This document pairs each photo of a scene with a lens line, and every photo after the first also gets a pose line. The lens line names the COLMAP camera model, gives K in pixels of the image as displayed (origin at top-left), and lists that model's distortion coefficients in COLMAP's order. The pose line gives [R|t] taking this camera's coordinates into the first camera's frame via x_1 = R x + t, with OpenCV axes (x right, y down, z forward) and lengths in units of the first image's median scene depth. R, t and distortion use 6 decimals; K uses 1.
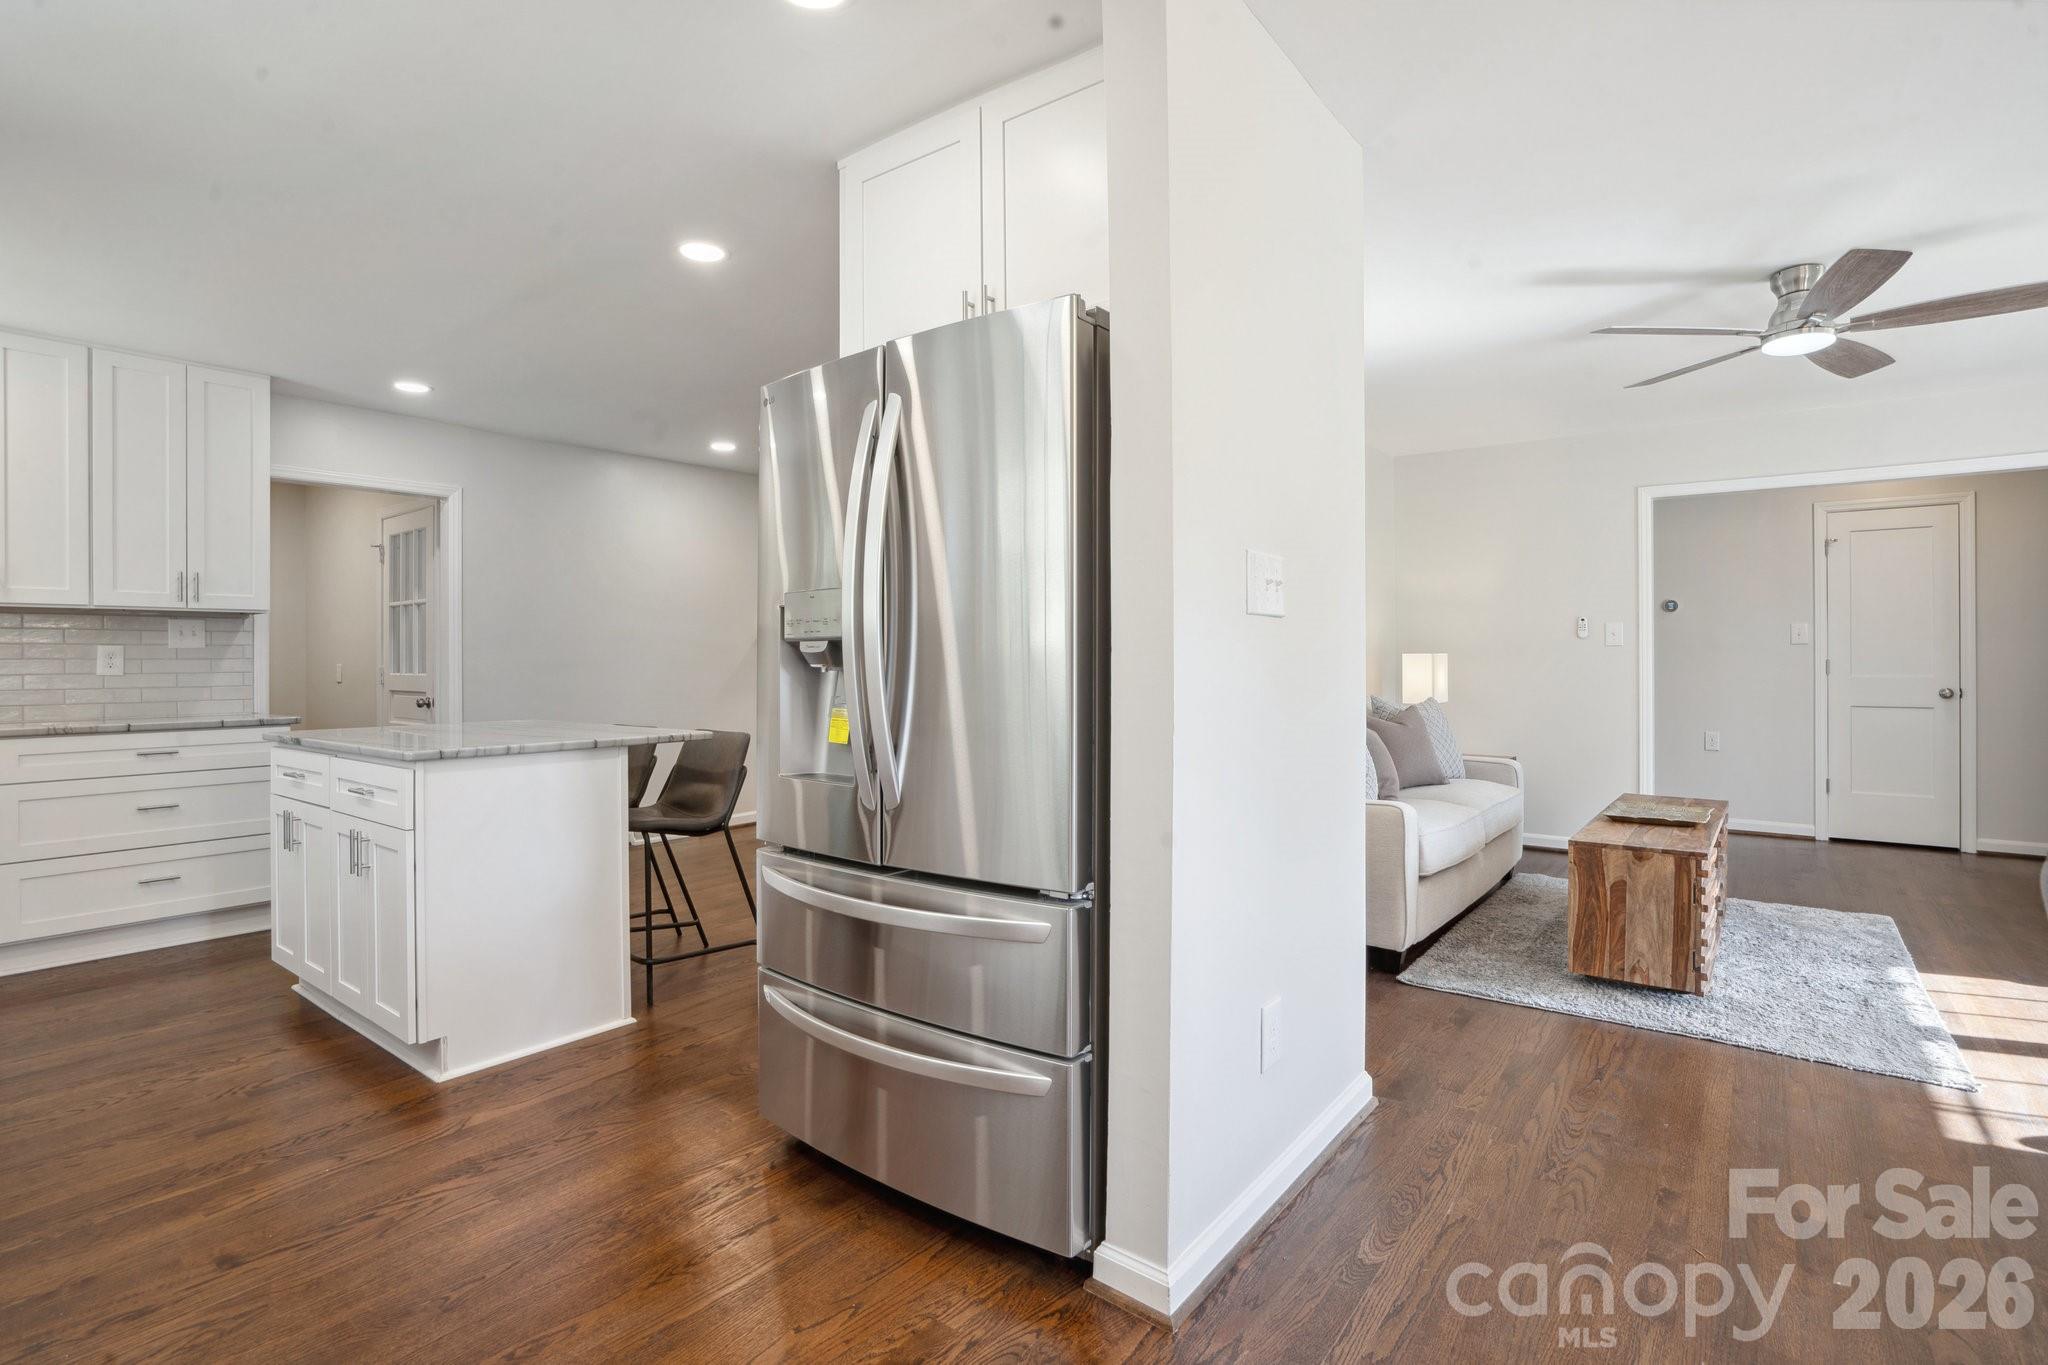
lens RADIAL K [[993.2, 0, 1031.3], [0, 993.2, 646.8], [0, 0, 1]] dist [-0.019594, 0.008342]
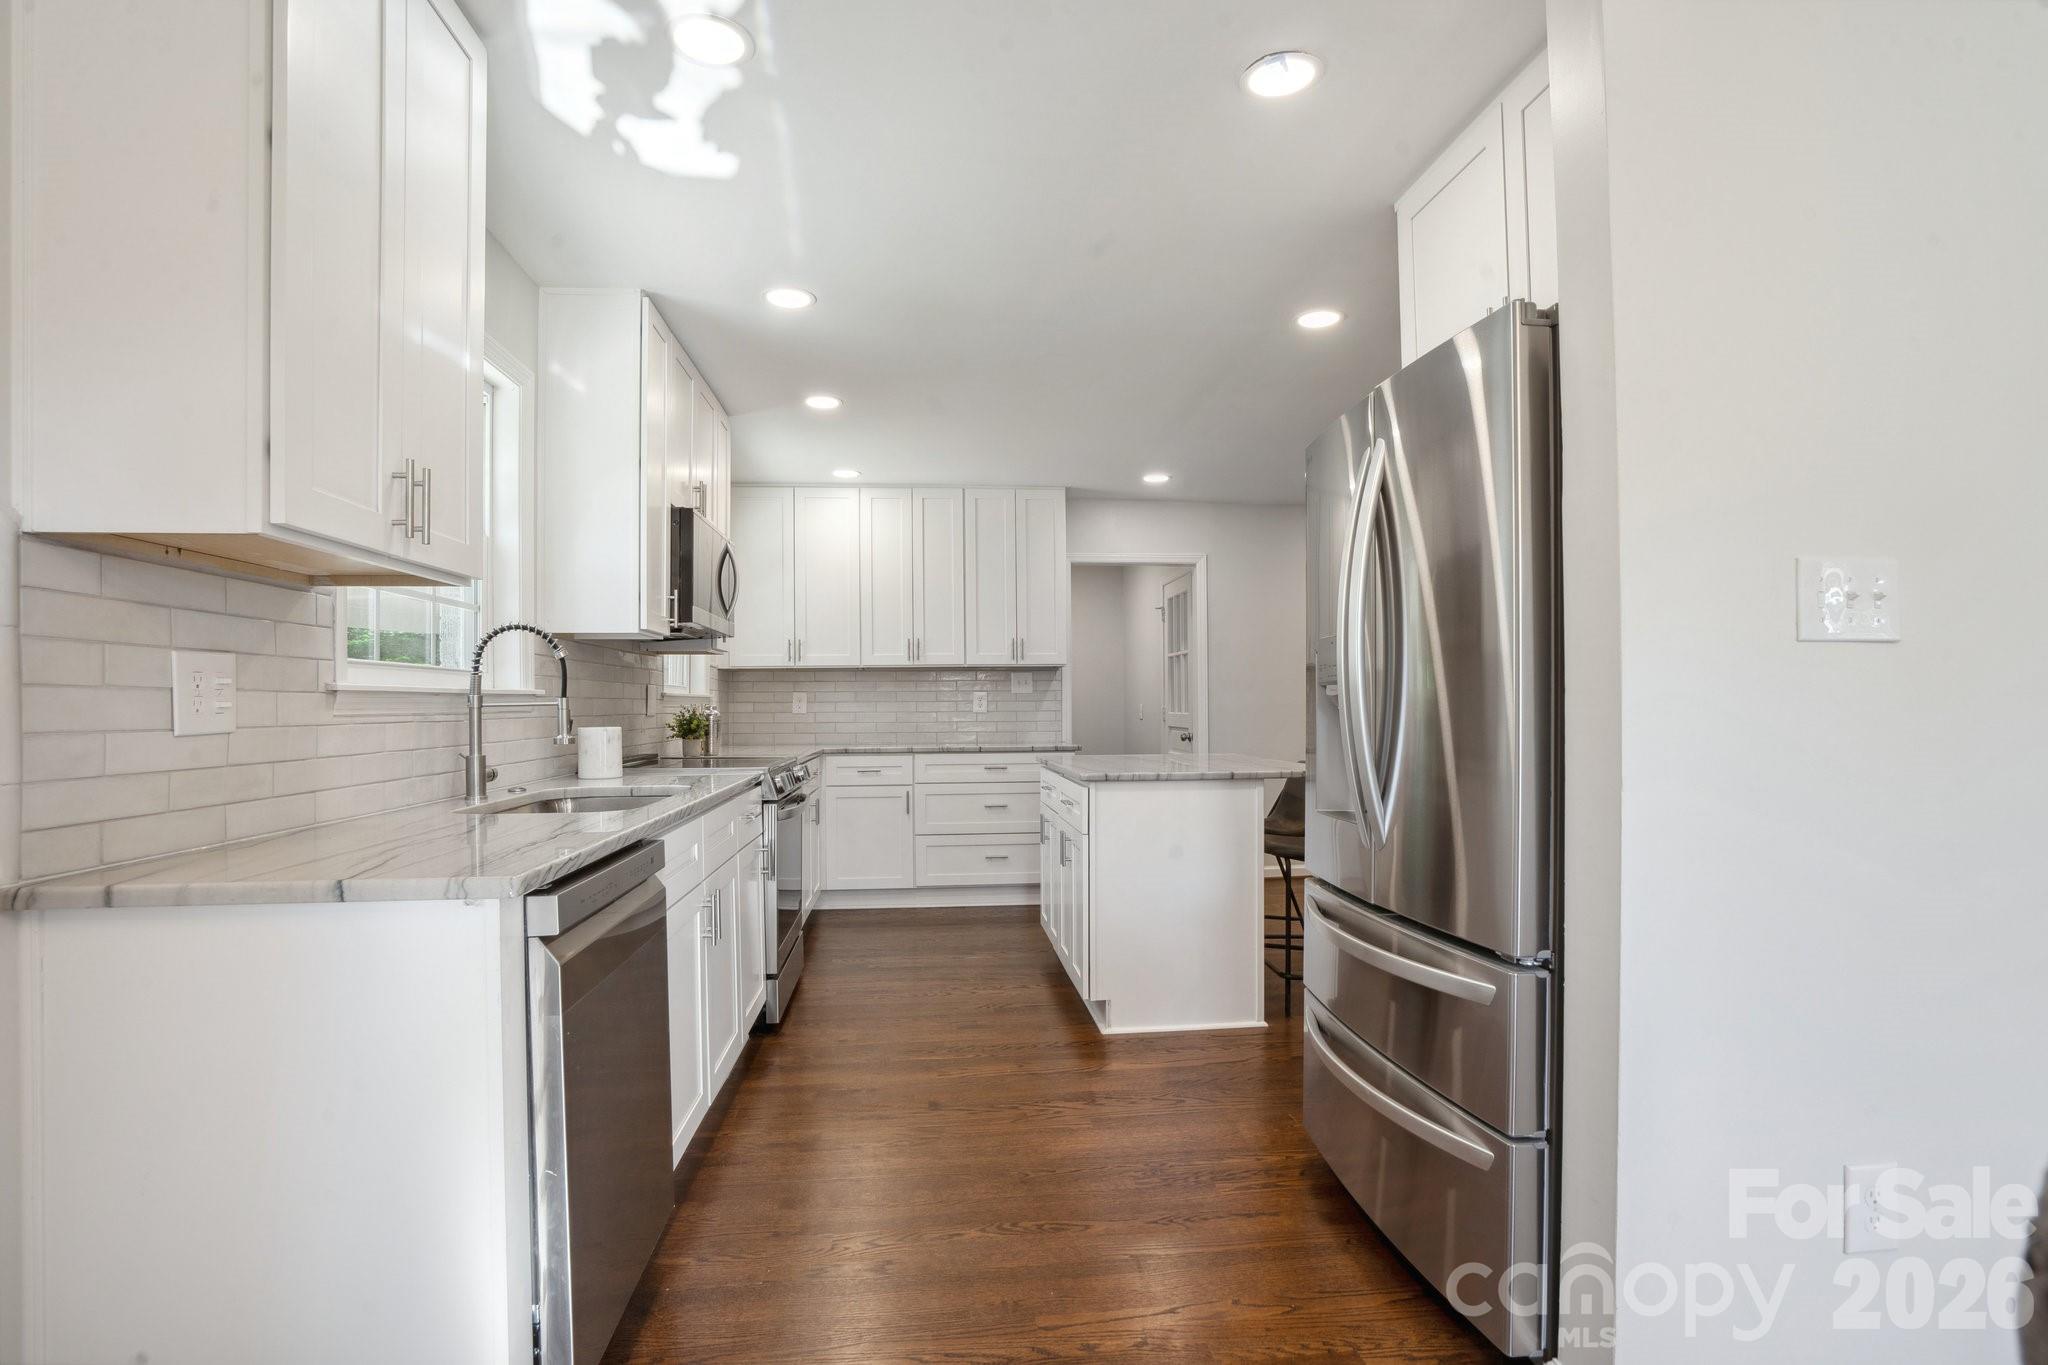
lens RADIAL K [[993.2, 0, 1031.0], [0, 993.2, 692.4], [0, 0, 1]] dist [-0.019594, 0.008342]
pose [[0.708994, -0.008391, -0.705165, 0.202767], [0.012808, 0.999917, 0.000979, -0.001890], [0.705098, -0.009726, 0.709043, 0.024412]]
